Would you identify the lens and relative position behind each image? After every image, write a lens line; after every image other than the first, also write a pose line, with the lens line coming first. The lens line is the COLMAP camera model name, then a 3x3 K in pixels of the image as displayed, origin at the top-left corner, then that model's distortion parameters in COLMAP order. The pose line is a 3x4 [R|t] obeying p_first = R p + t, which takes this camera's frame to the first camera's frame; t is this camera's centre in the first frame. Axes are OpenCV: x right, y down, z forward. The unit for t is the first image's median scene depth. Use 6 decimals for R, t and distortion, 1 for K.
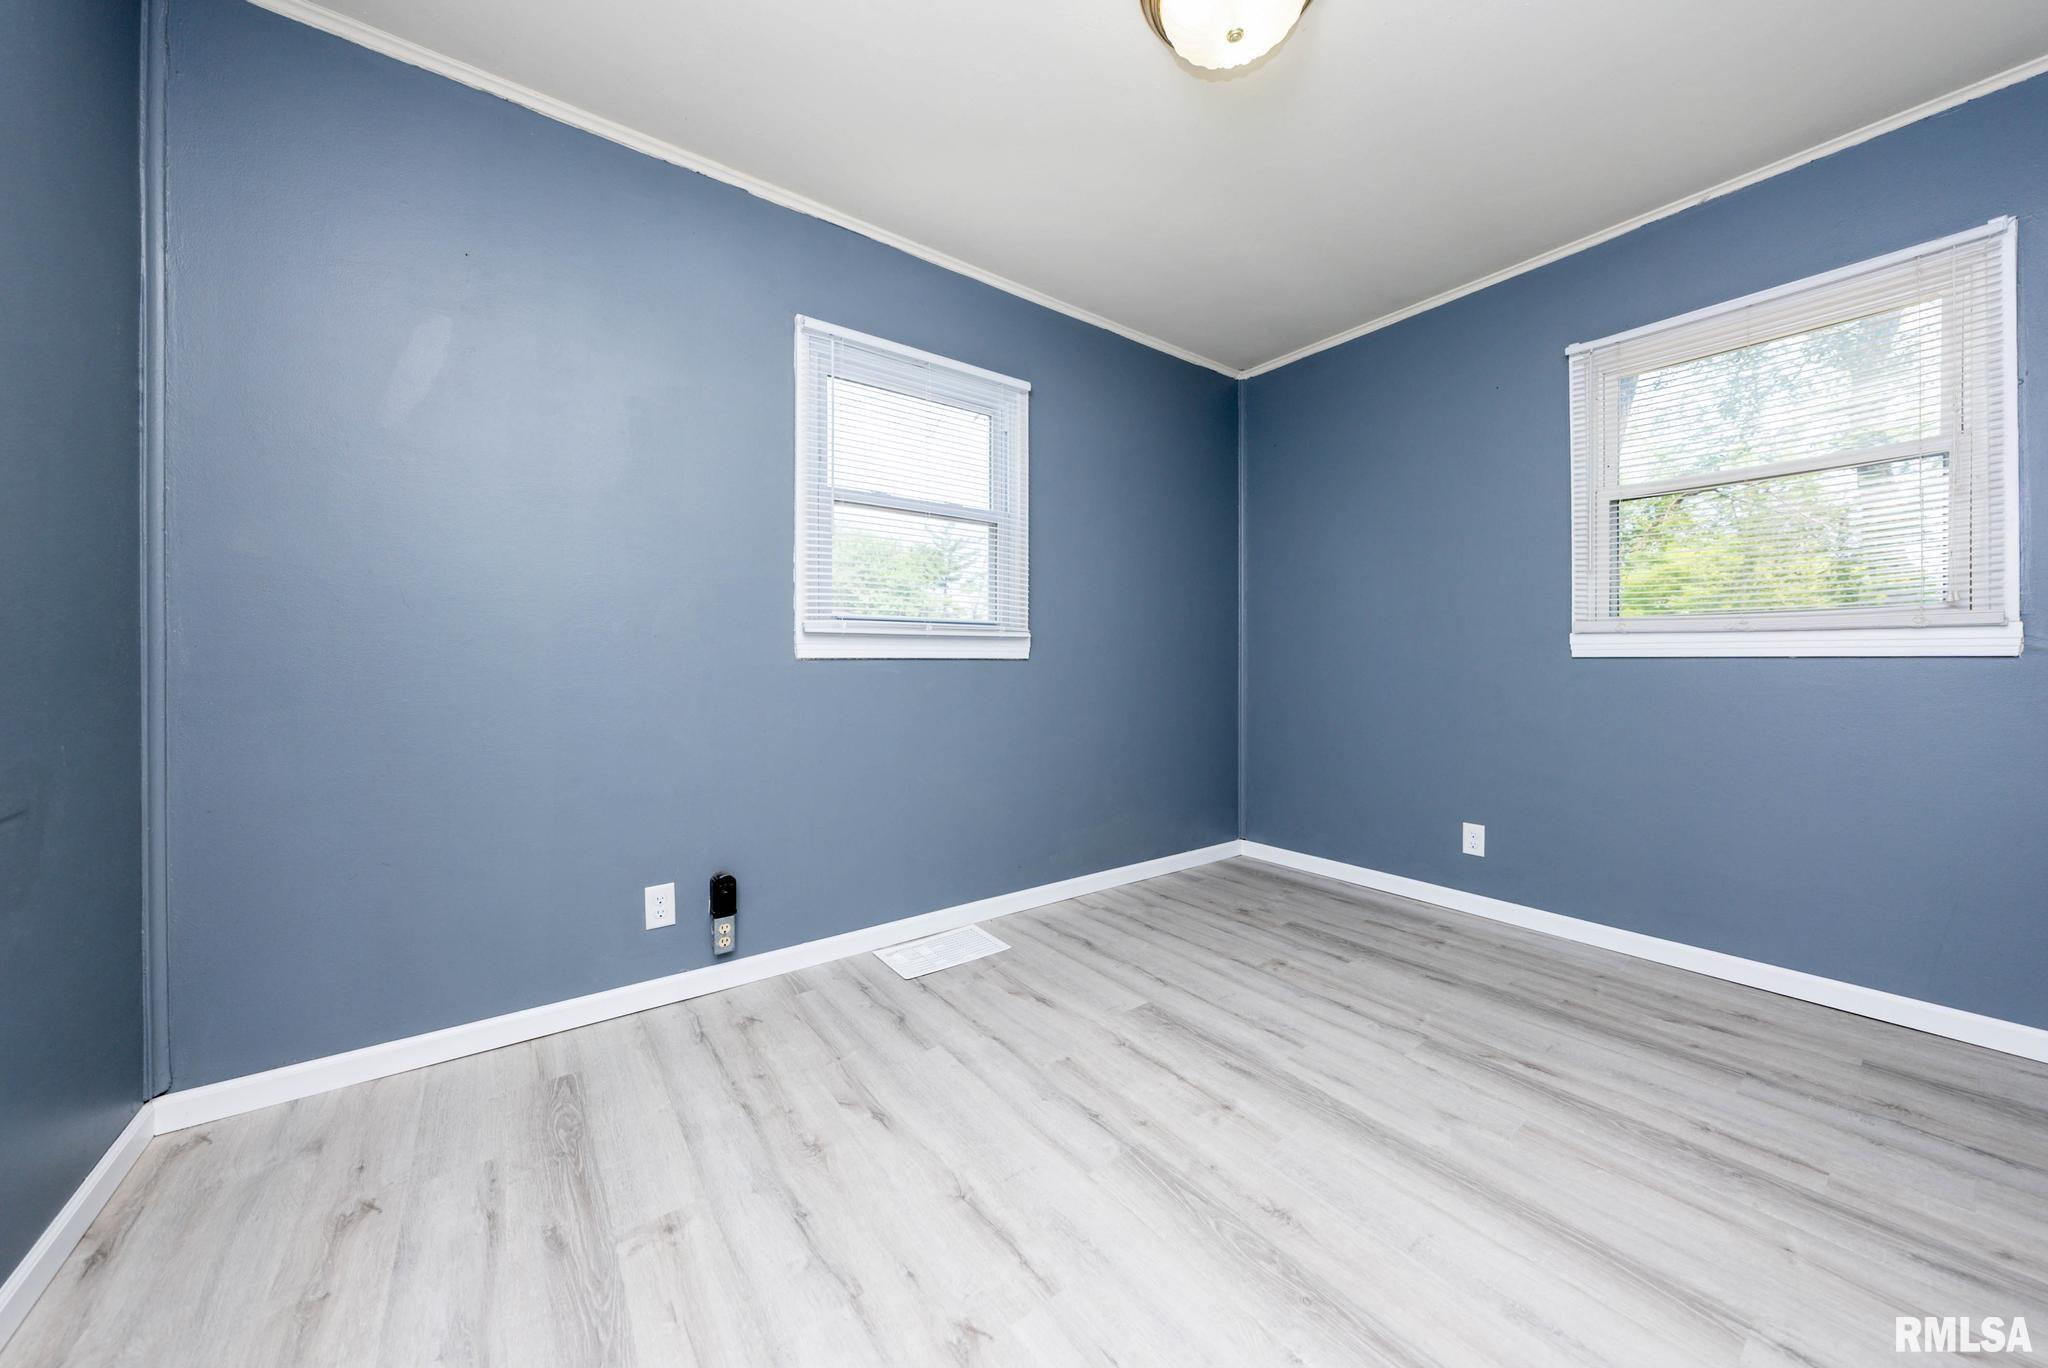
lens RADIAL K [[700.8, 0, 1023.9], [0, 700.8, 672.7], [0, 0, 1]] dist [-0.001371, 0.000131]
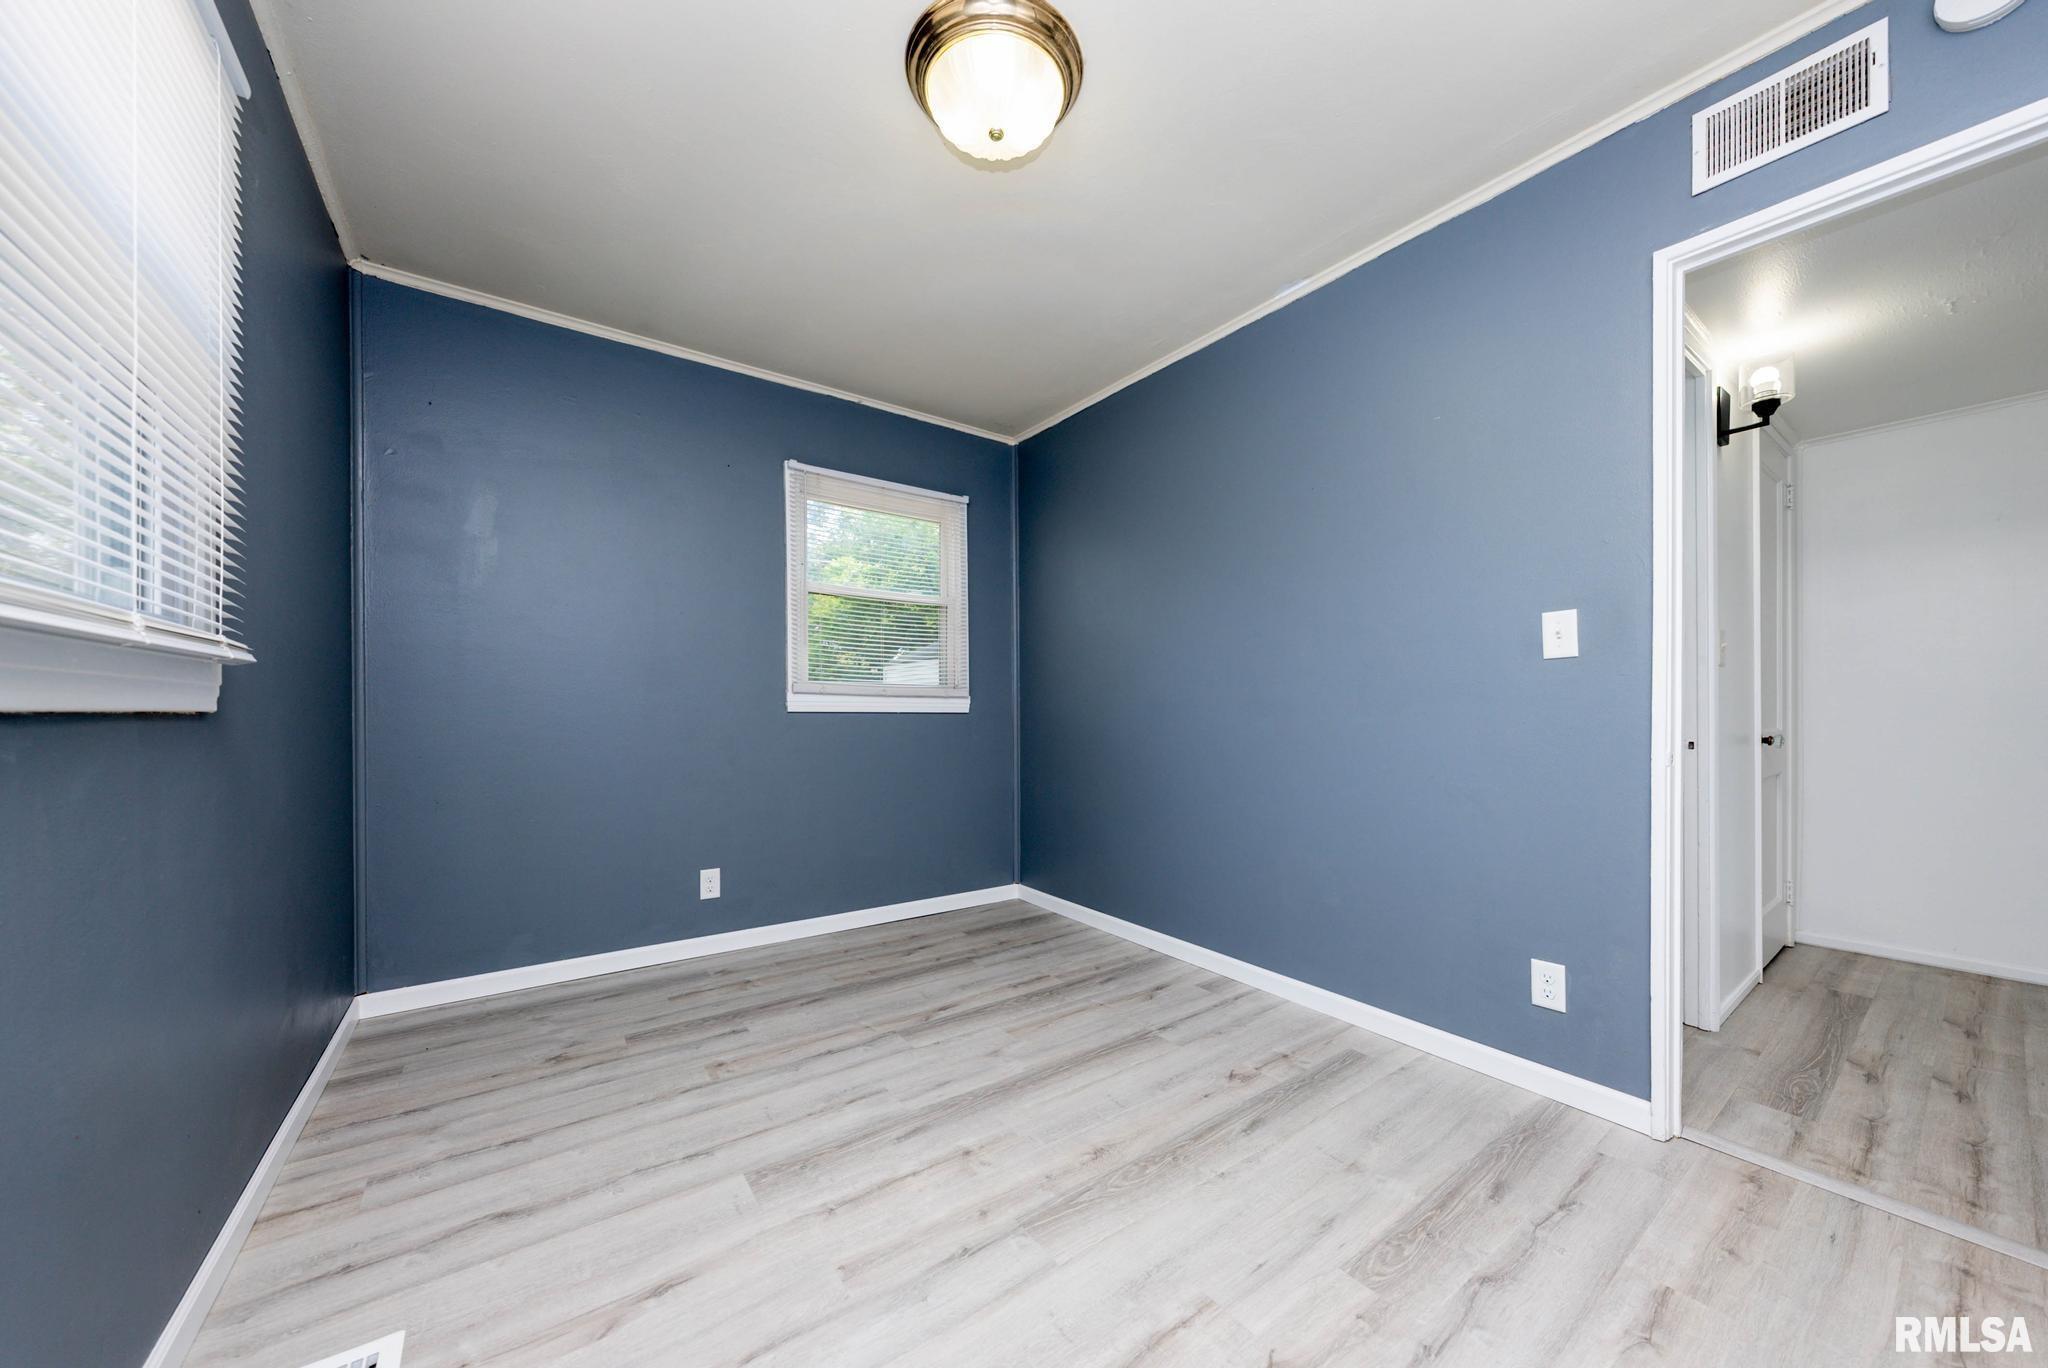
lens RADIAL K [[715.4, 0, 1028.4], [0, 715.4, 705.3], [0, 0, 1]] dist [-0.000961, -0.000211]
pose [[0.013703, 0.010466, 0.999851, -0.581368], [0.011889, 0.999873, -0.010630, -0.017994], [-0.999835, 0.012033, 0.013577, 0.674776]]
